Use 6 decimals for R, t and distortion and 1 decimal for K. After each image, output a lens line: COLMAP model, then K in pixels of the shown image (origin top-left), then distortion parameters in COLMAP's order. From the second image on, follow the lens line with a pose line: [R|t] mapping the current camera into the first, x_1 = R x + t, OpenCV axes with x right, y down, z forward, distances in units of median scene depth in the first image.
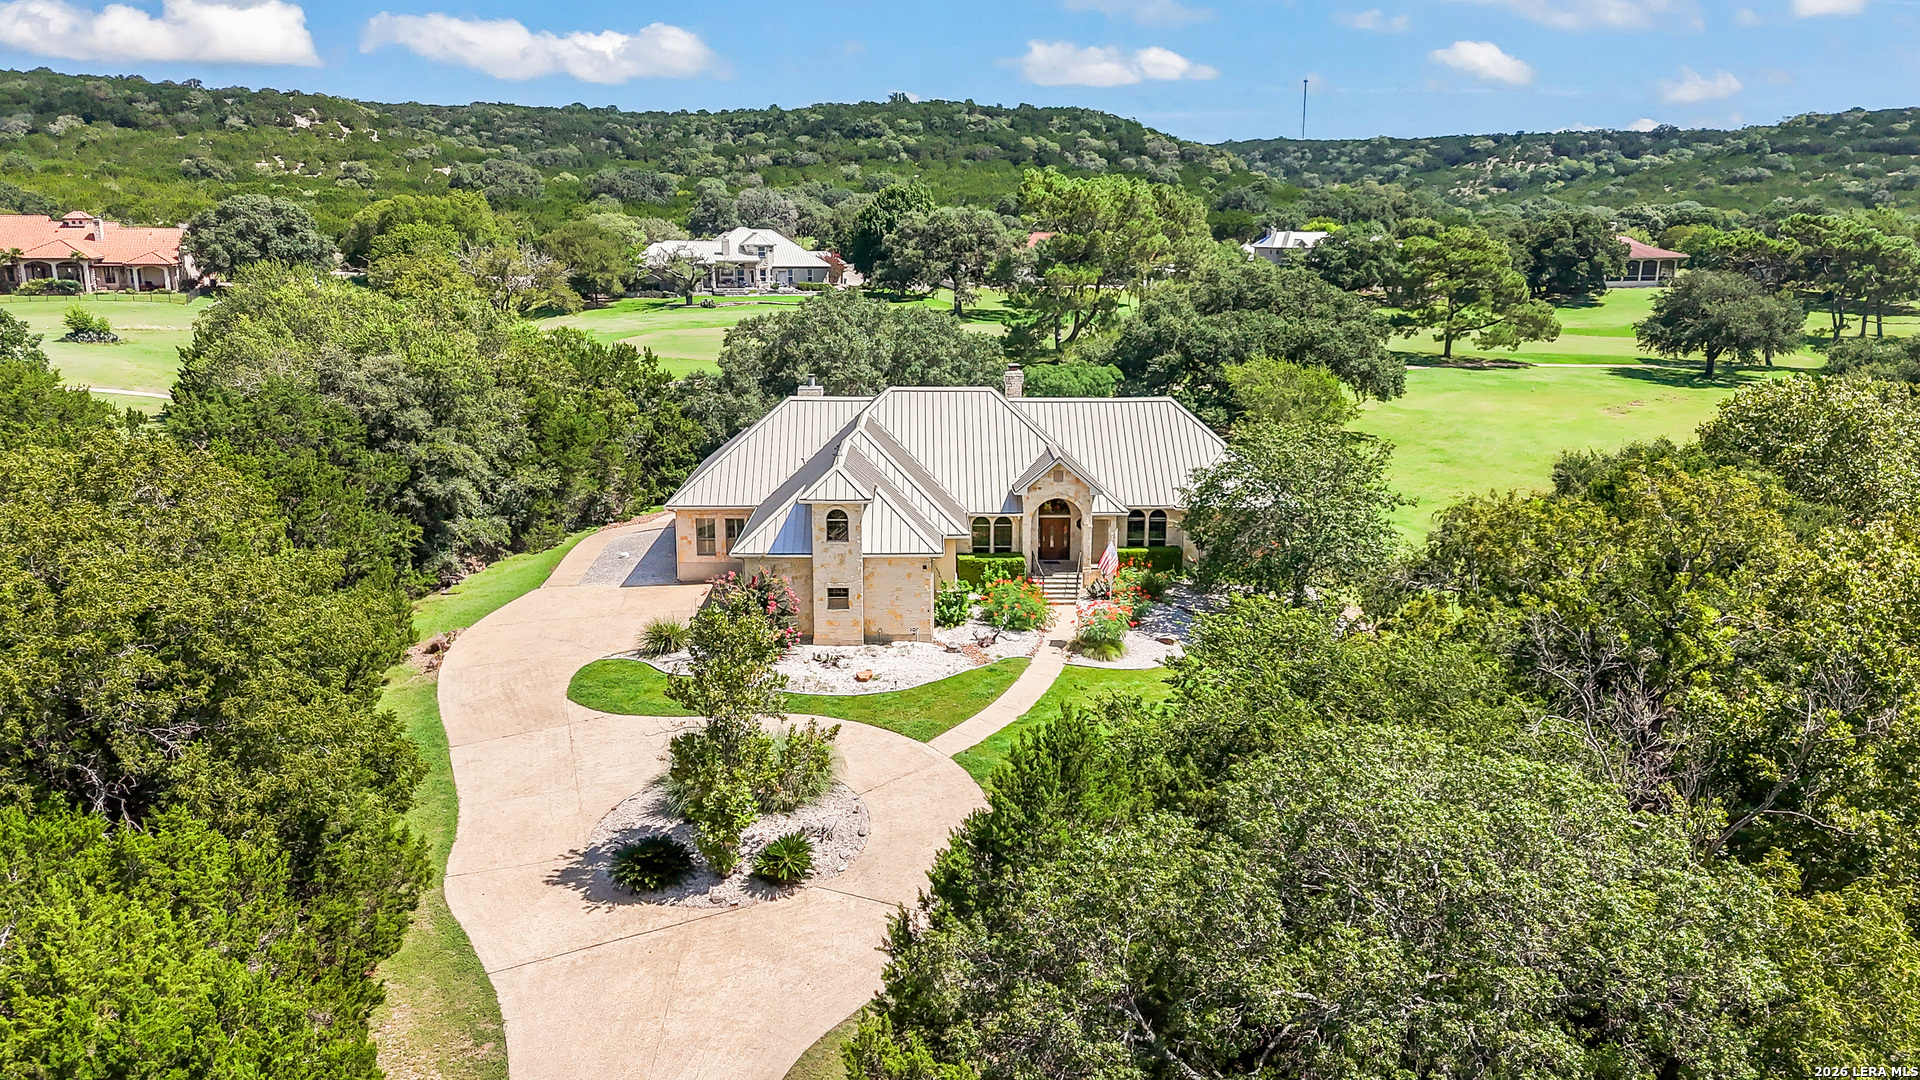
lens RADIAL K [[1411.7, 0, 960.3], [0, 1411.7, 518.0], [0, 0, 1]] dist [0.101335, -0.084519]
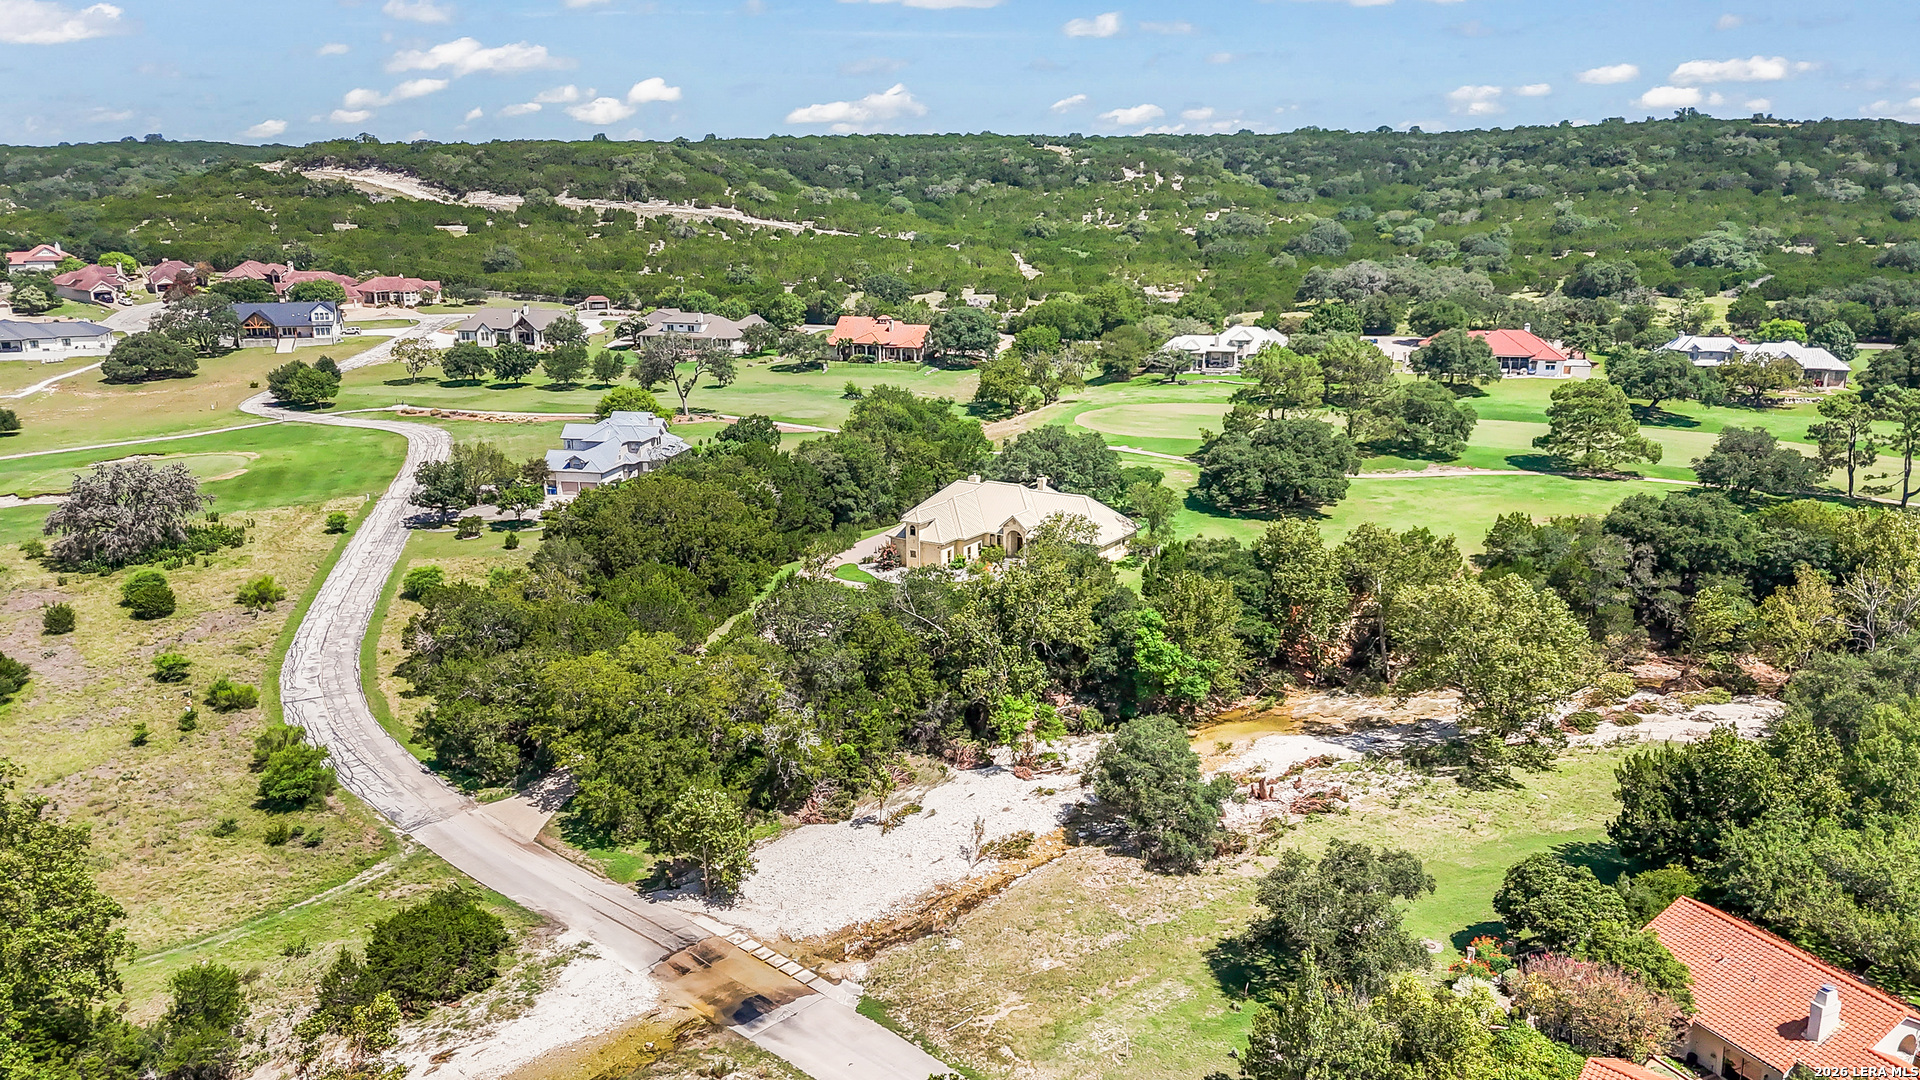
lens RADIAL K [[1411.7, 0, 965.1], [0, 1411.7, 552.4], [0, 0, 1]] dist [0.101335, -0.084519]
pose [[0.821402, 0.131786, -0.554915, 0.968069], [-0.105205, 0.991253, 0.079683, -0.115357], [0.560562, -0.007072, 0.828082, -0.835044]]
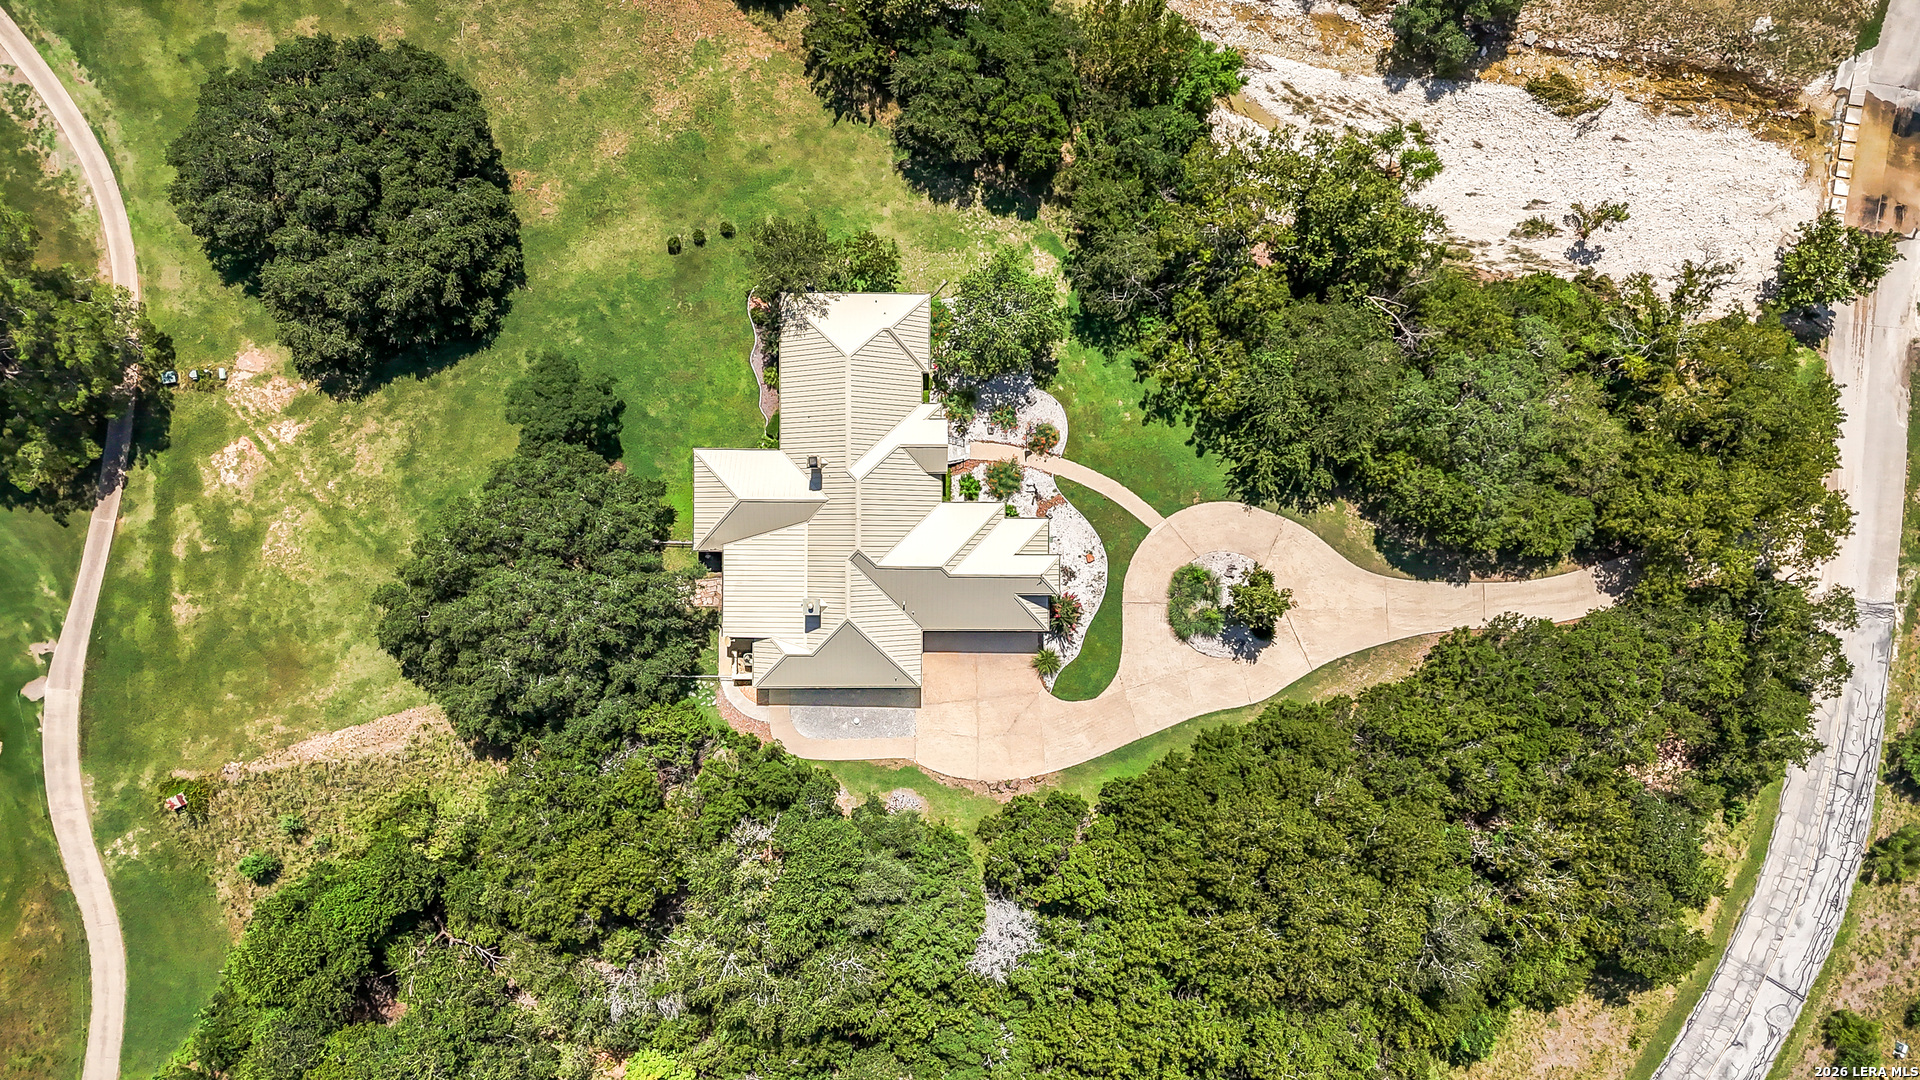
lens RADIAL K [[1411.7, 0, 968.4], [0, 1411.7, 546.6], [0, 0, 1]] dist [0.101335, -0.084519]
pose [[0.029624, -0.999463, 0.013979, -0.046144], [0.182719, 0.019165, 0.982978, -1.048403], [-0.982719, -0.026566, 0.183189, 0.430529]]
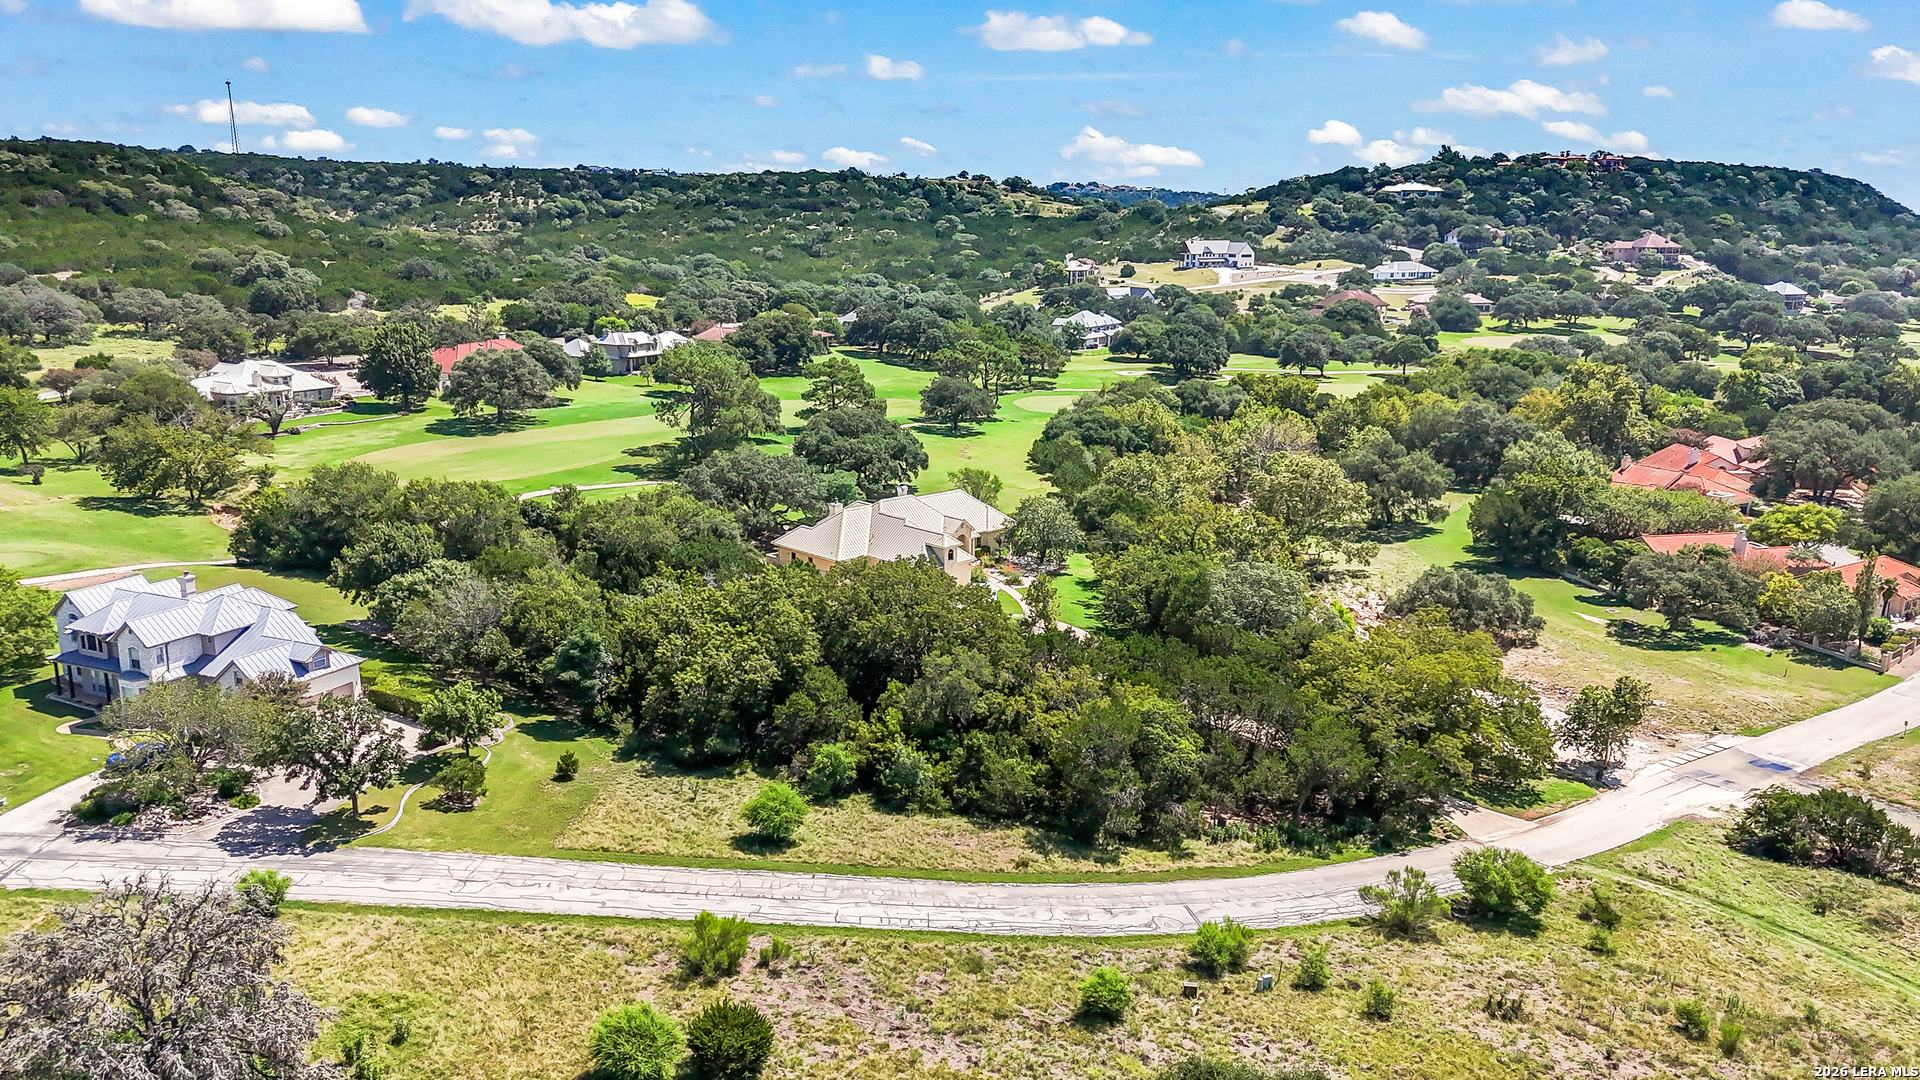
lens RADIAL K [[1411.7, 0, 967.9], [0, 1411.7, 535.1], [0, 0, 1]] dist [0.101335, -0.084519]
pose [[0.737815, -0.148878, 0.658380, -1.083680], [0.134150, 0.988258, 0.073137, -0.133149], [-0.661538, 0.034360, 0.749124, -0.647500]]
